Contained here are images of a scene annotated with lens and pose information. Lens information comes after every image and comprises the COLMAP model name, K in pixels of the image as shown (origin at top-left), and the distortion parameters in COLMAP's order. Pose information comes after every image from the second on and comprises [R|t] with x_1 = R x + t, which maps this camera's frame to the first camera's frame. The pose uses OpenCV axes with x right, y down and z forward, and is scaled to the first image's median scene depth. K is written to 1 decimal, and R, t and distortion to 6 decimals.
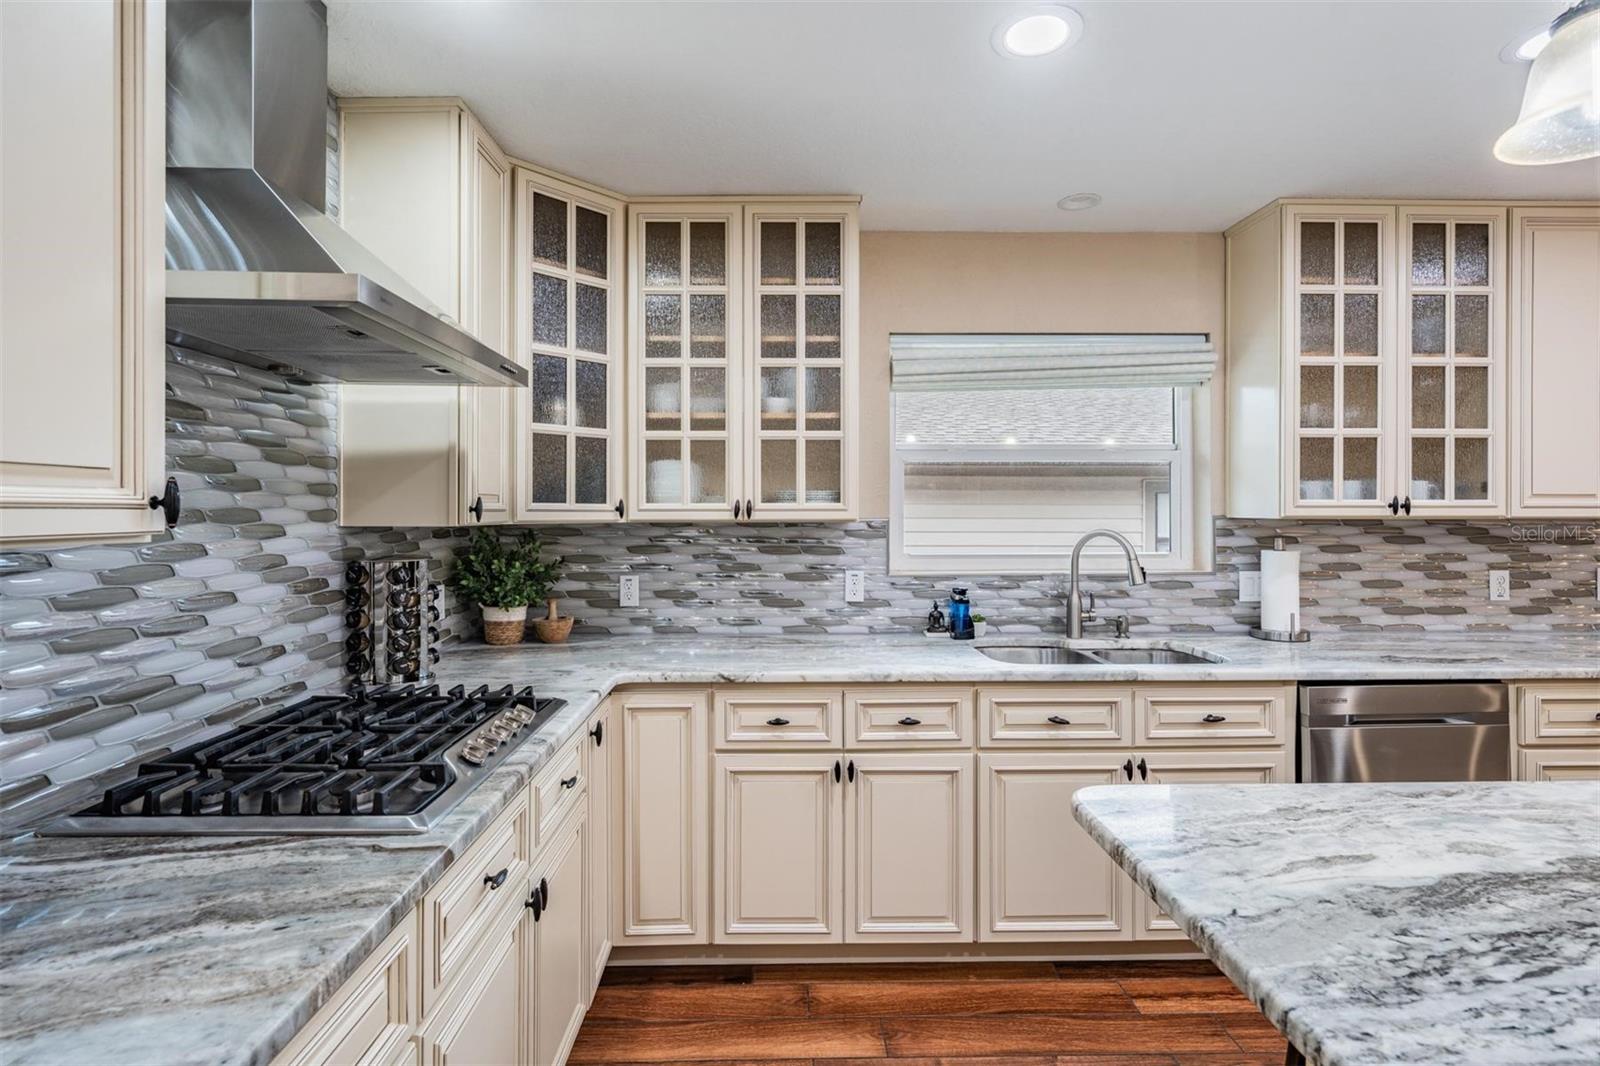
lens RADIAL K [[777.4, 0, 790.9], [0, 777.4, 511.4], [0, 0, 1]] dist [-0.000319, -0.000043]
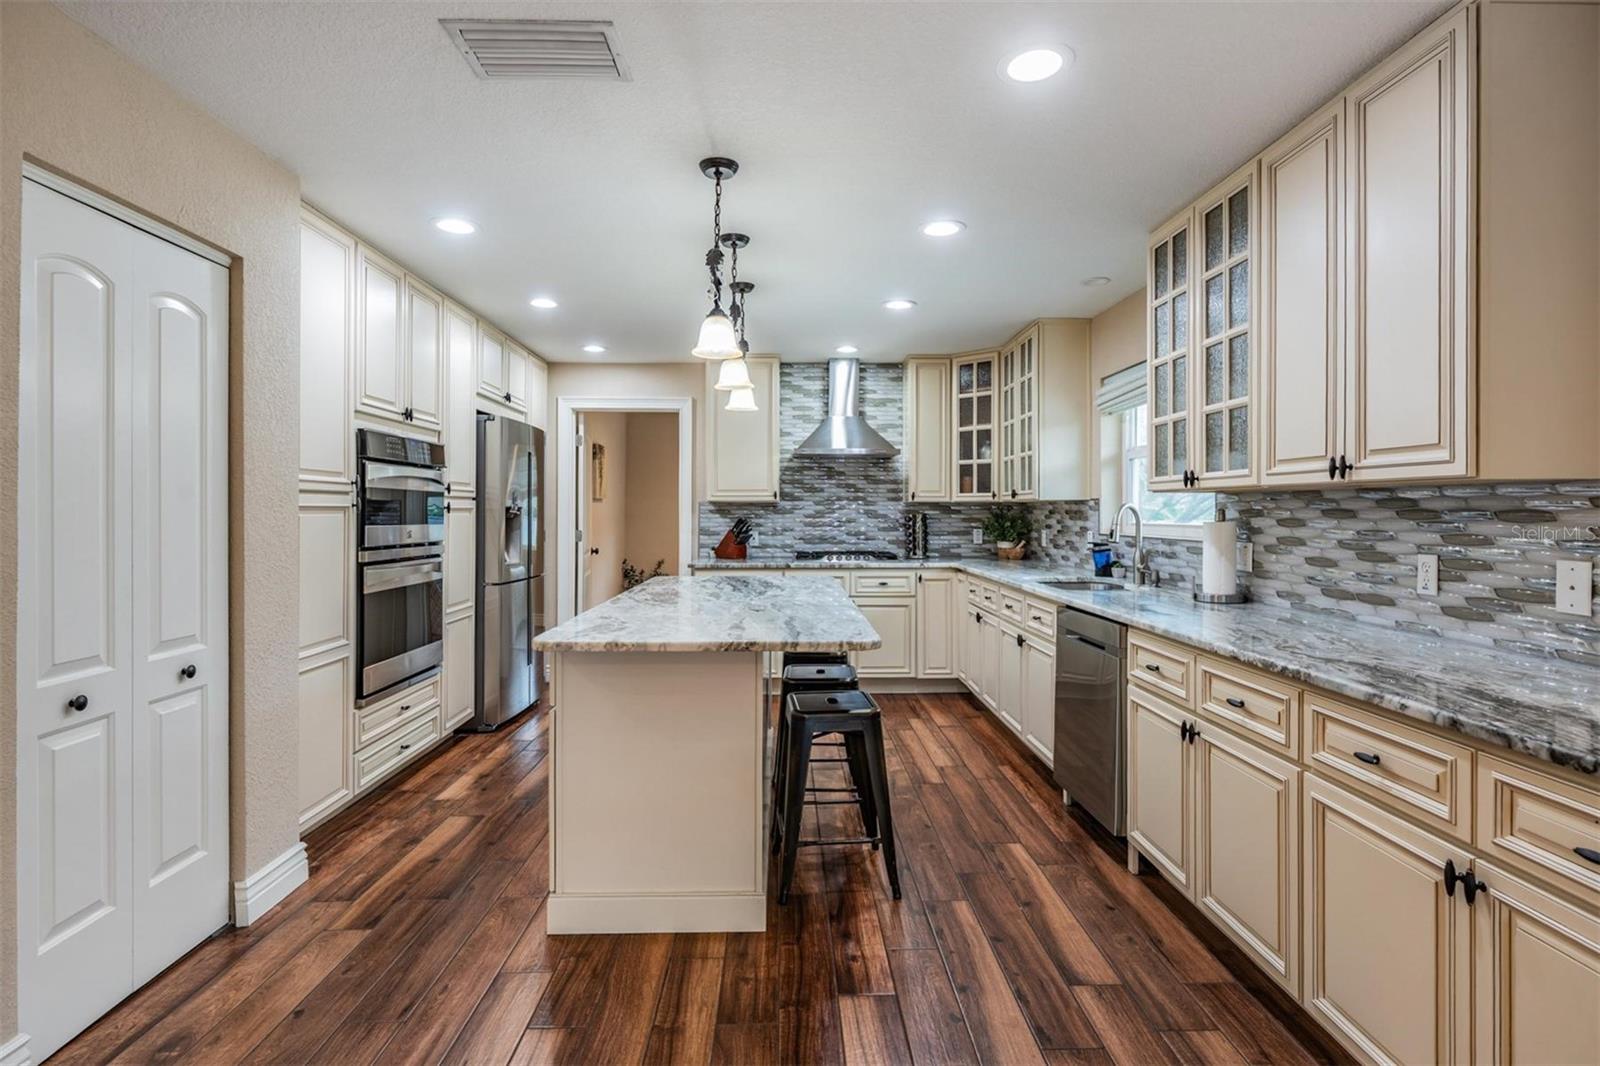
lens RADIAL K [[777.4, 0, 802.9], [0, 777.4, 510.4], [0, 0, 1]] dist [-0.000319, -0.000043]
pose [[0.005855, 0.000528, -0.999983, 1.666204], [0.000753, 1.000000, 0.000532, 0.032135], [0.999983, -0.000756, 0.005855, 0.389638]]
